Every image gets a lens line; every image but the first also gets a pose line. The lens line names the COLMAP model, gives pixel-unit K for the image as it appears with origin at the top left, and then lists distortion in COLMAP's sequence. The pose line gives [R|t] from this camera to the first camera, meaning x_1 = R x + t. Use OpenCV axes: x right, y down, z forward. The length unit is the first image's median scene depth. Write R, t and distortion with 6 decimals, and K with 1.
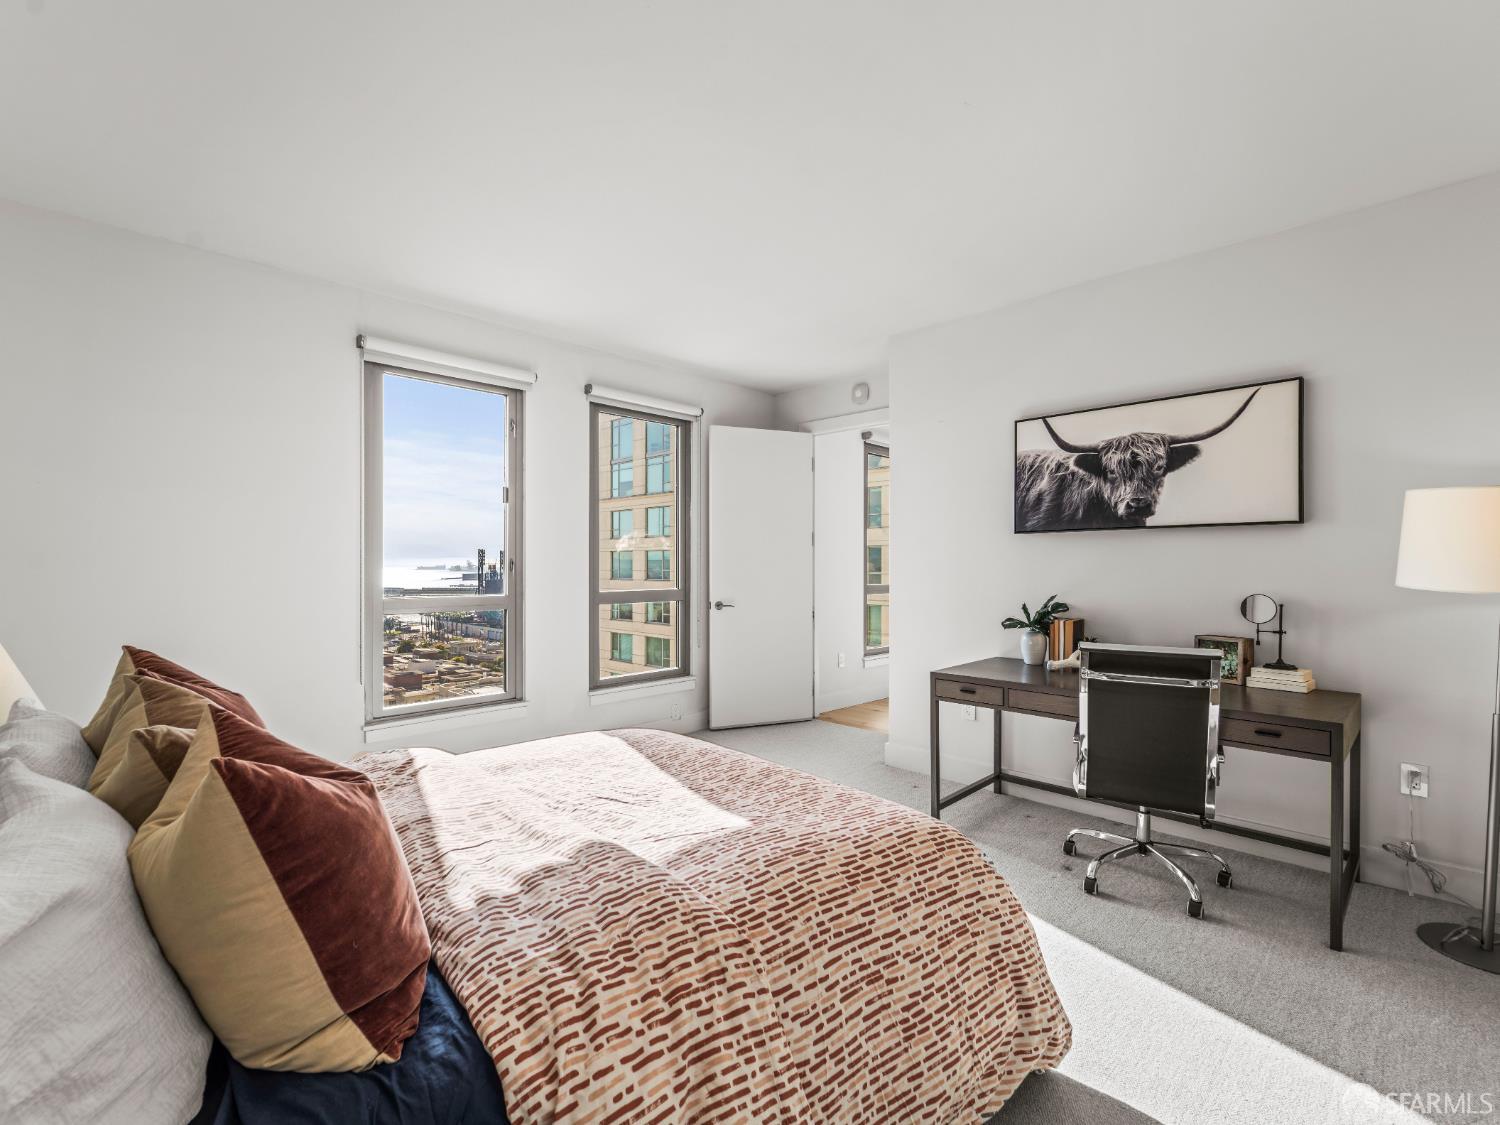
lens RADIAL K [[693.1, 0, 740.3], [0, 693.1, 565.3], [0, 0, 1]] dist [-0.000223, -0.001005]
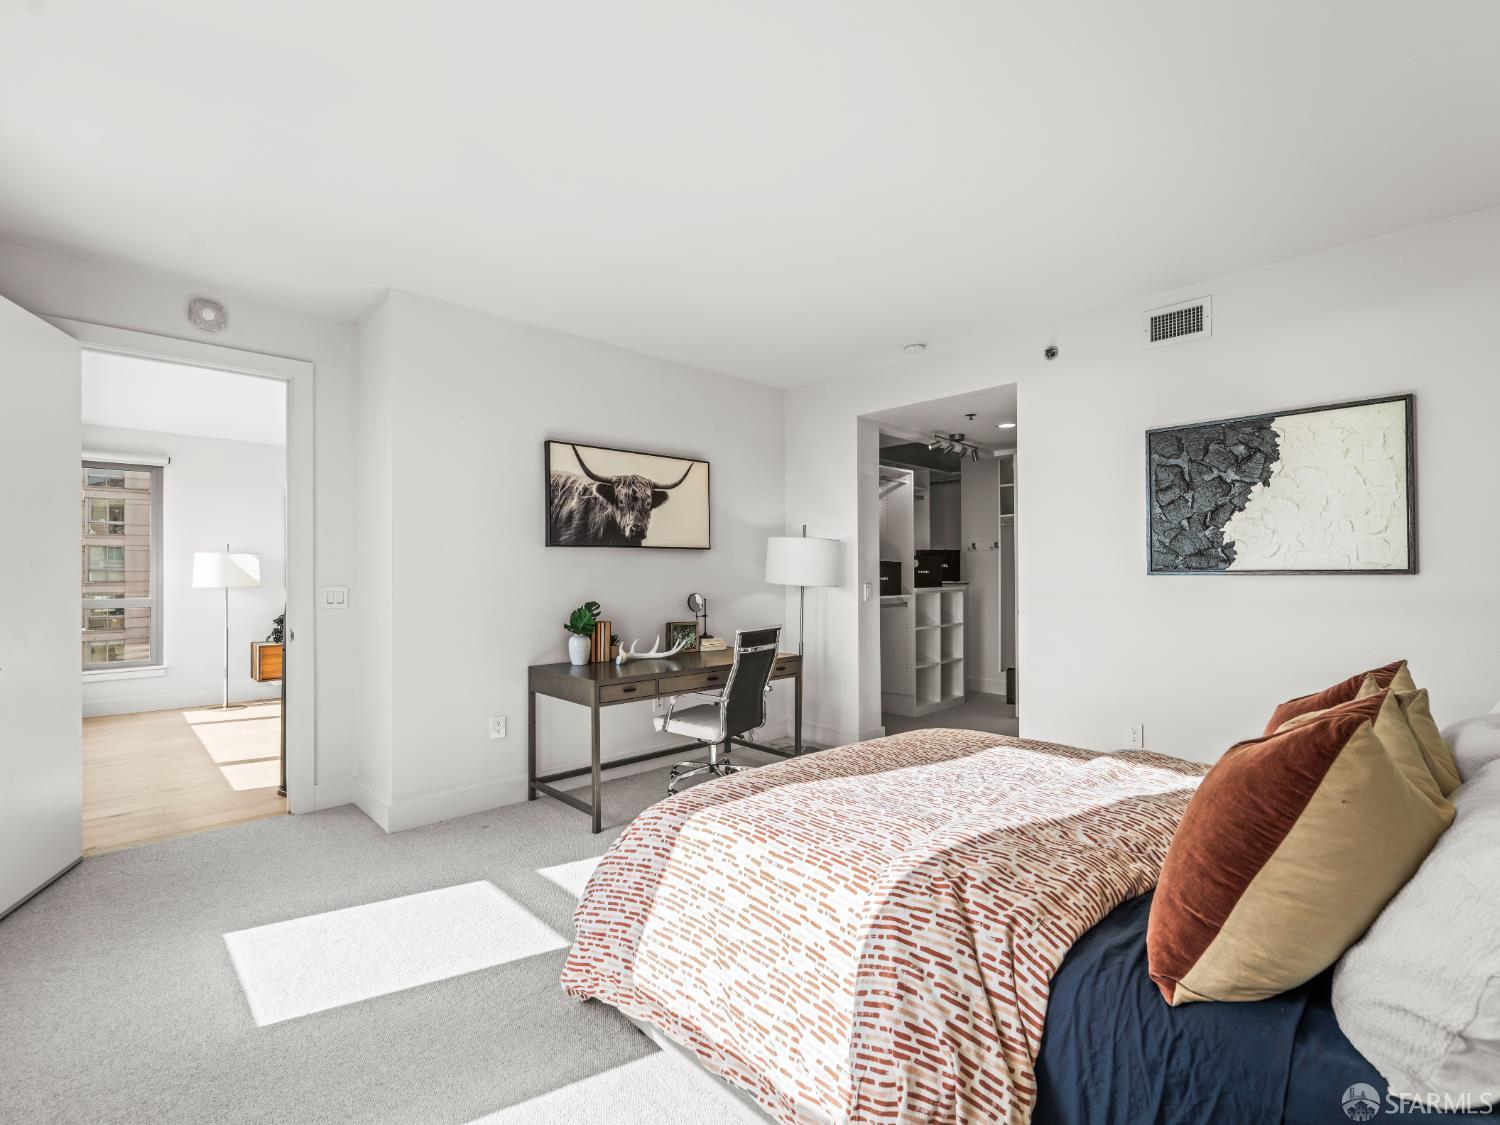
lens RADIAL K [[693.1, 0, 754.6], [0, 693.1, 567.8], [0, 0, 1]] dist [-0.000223, -0.001005]
pose [[0.001299, 0.011969, 0.999928, -0.748733], [0.009853, 0.999880, -0.011981, 0.003403], [-0.999951, 0.009868, 0.001181, 0.776873]]
